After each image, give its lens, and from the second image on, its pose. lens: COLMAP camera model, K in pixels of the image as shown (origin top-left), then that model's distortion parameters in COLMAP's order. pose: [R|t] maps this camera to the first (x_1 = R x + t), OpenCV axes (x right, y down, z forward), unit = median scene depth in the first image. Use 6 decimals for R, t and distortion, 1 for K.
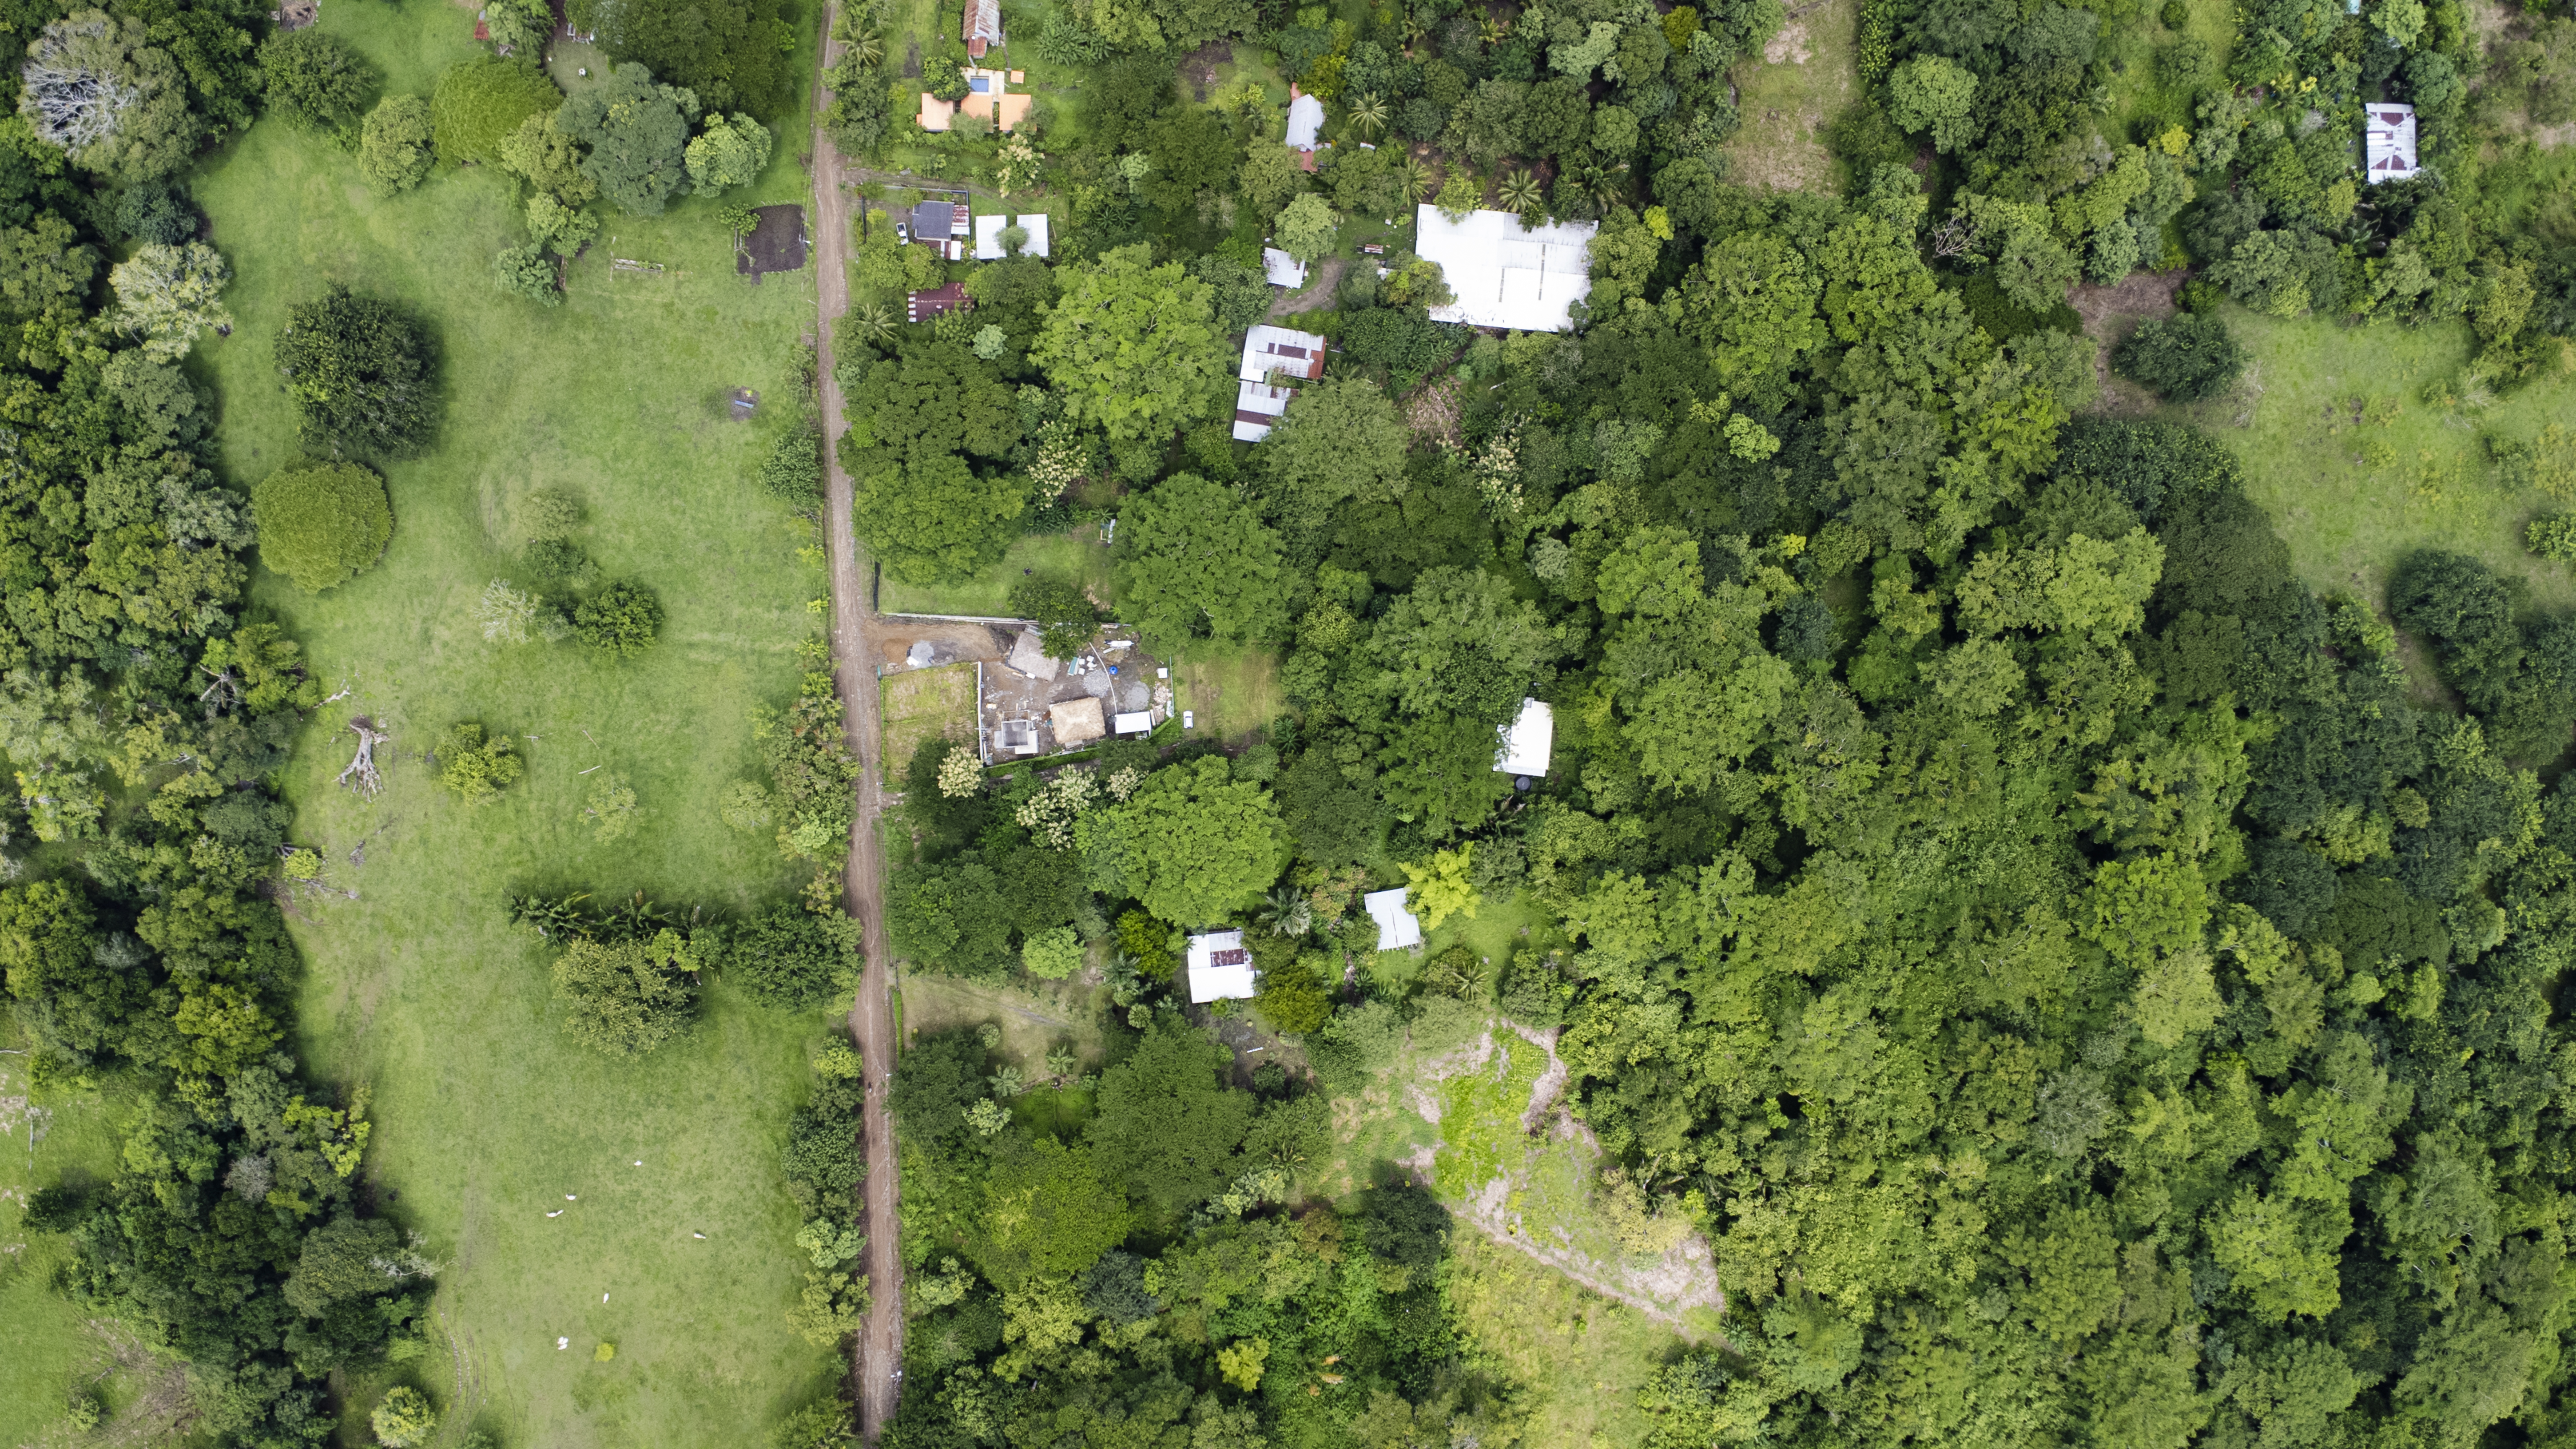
lens RADIAL K [[1797.6, 0, 1302.3], [0, 1797.6, 734.5], [0, 0, 1]] dist [0.002736, 0.004217]
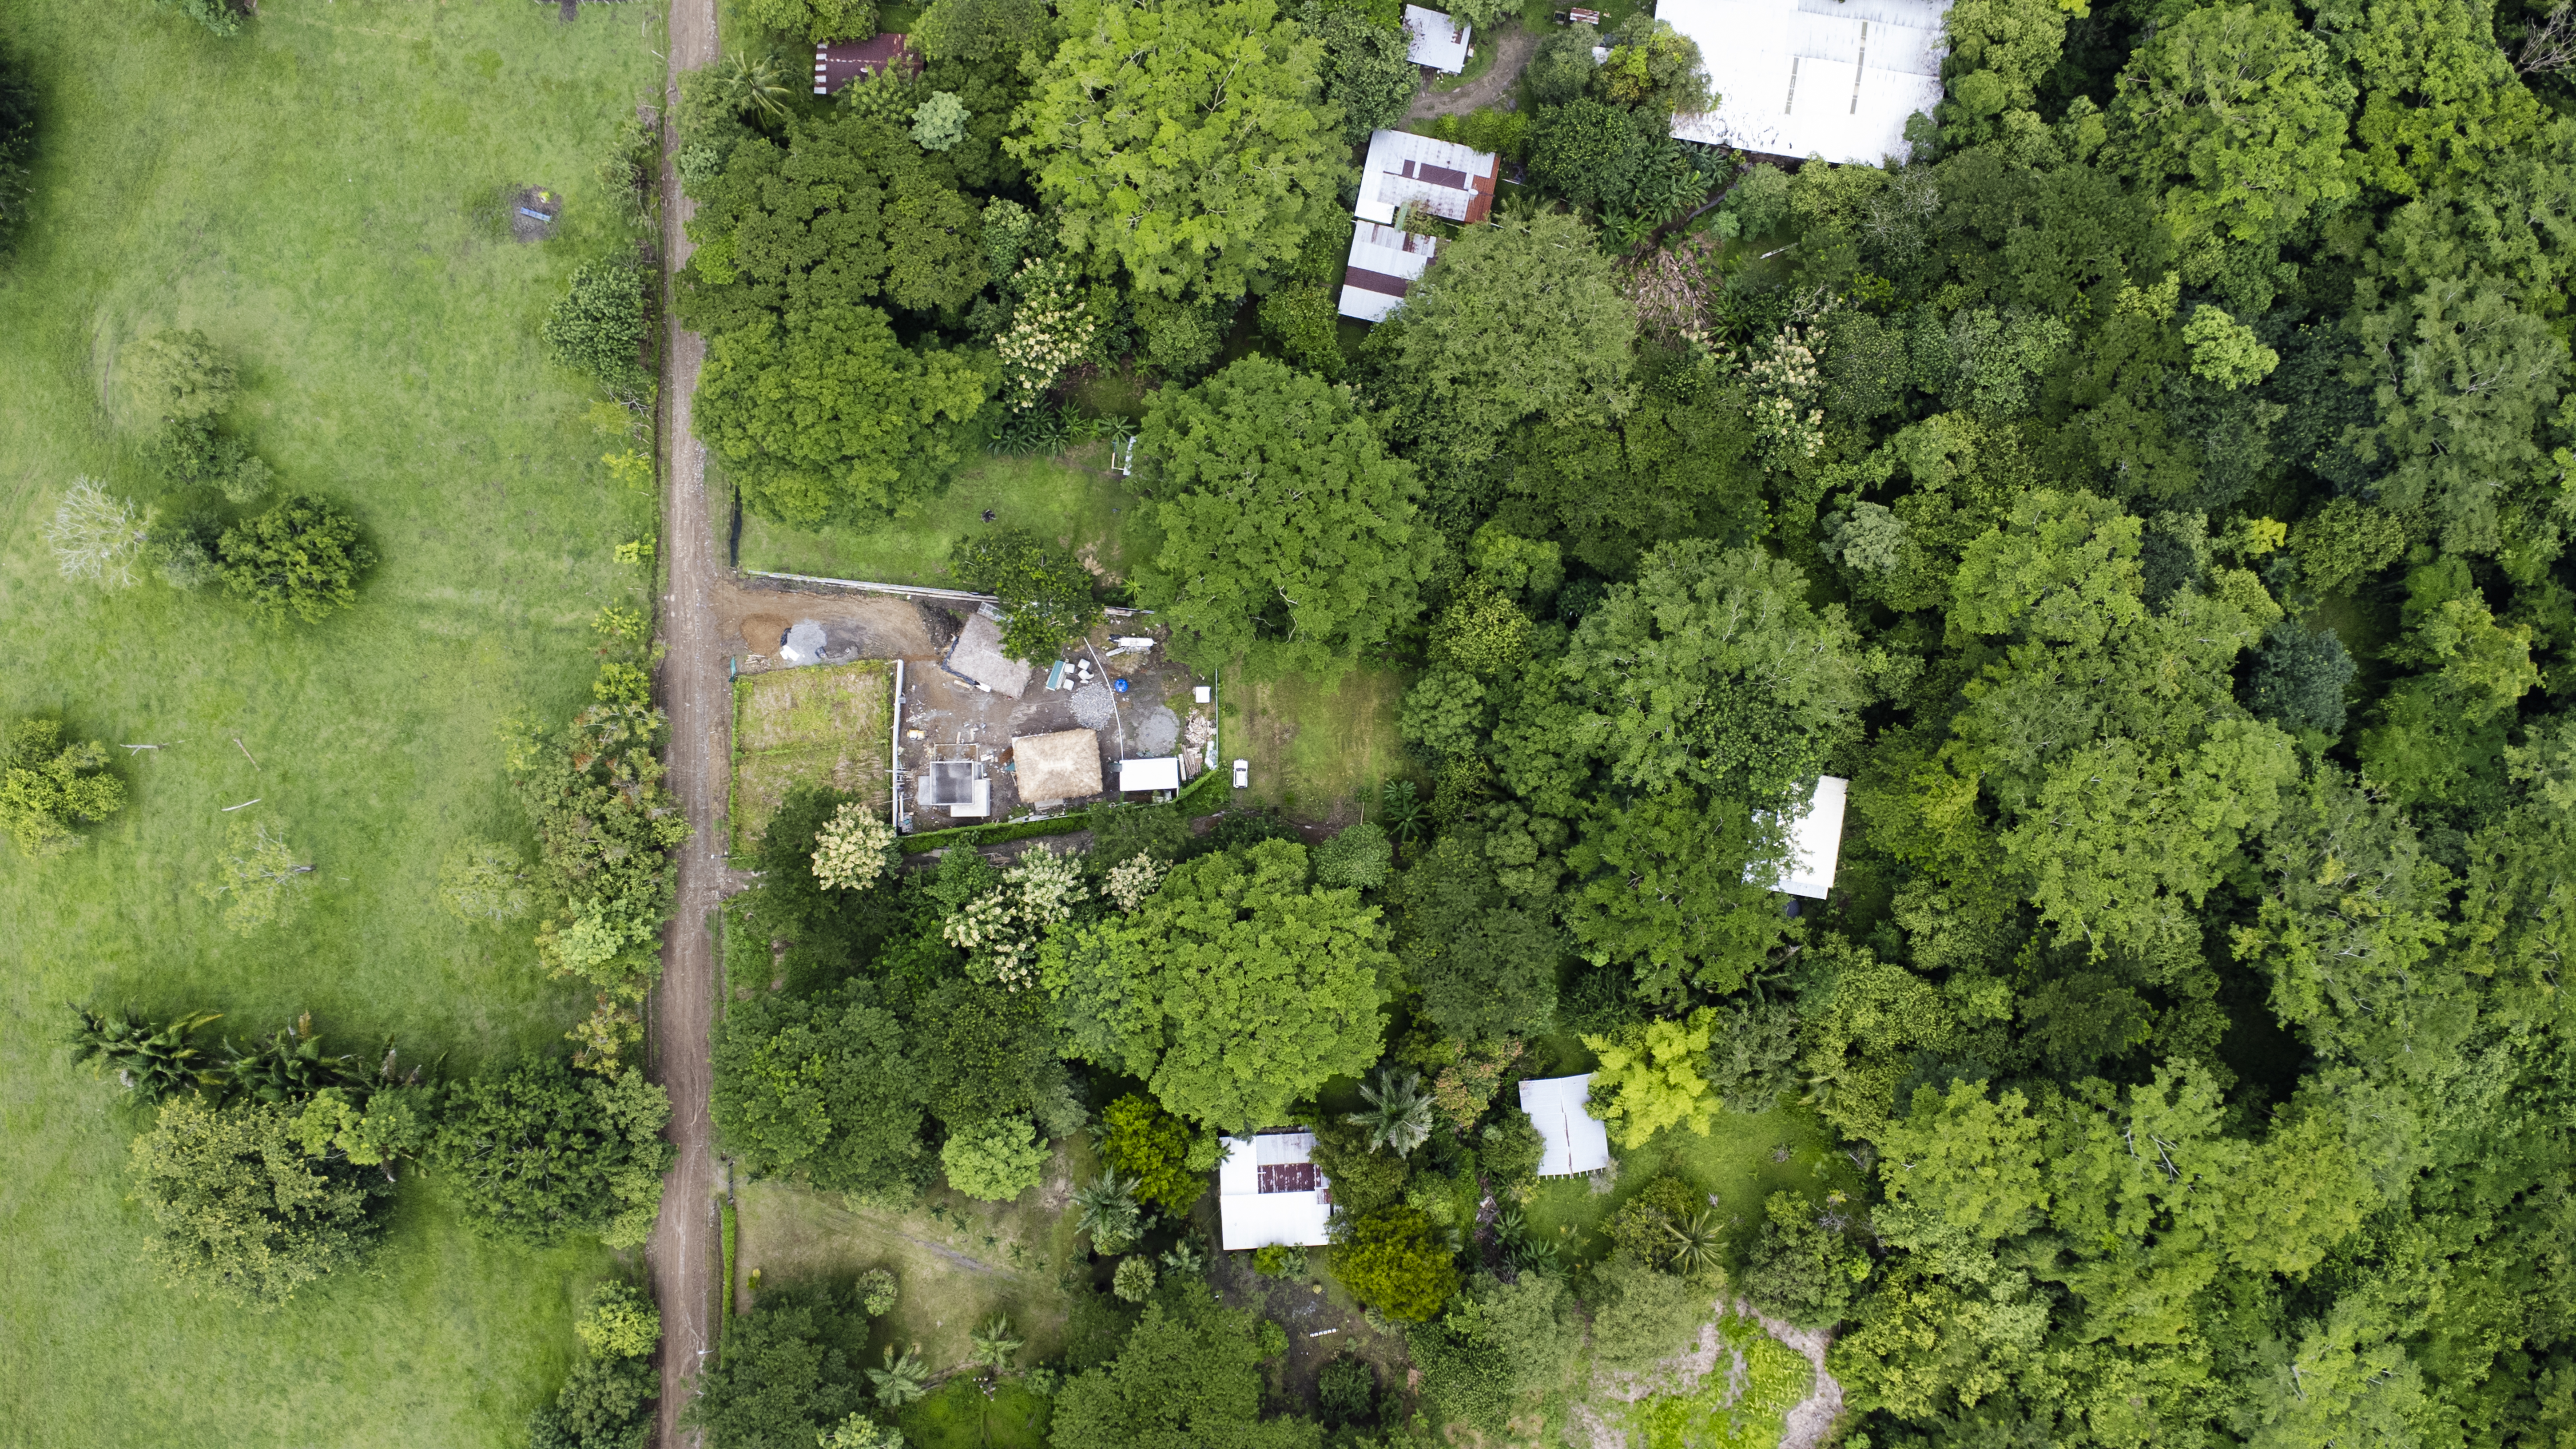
lens RADIAL K [[1803.1, 0, 1299.7], [0, 1803.1, 733.6], [0, 0, 1]] dist [0.021721, -0.024663]
pose [[0.998573, 0.052692, -0.008647, -0.040186], [-0.052760, 0.998577, -0.007750, -0.018678], [0.008226, 0.008196, 0.999933, 0.406645]]
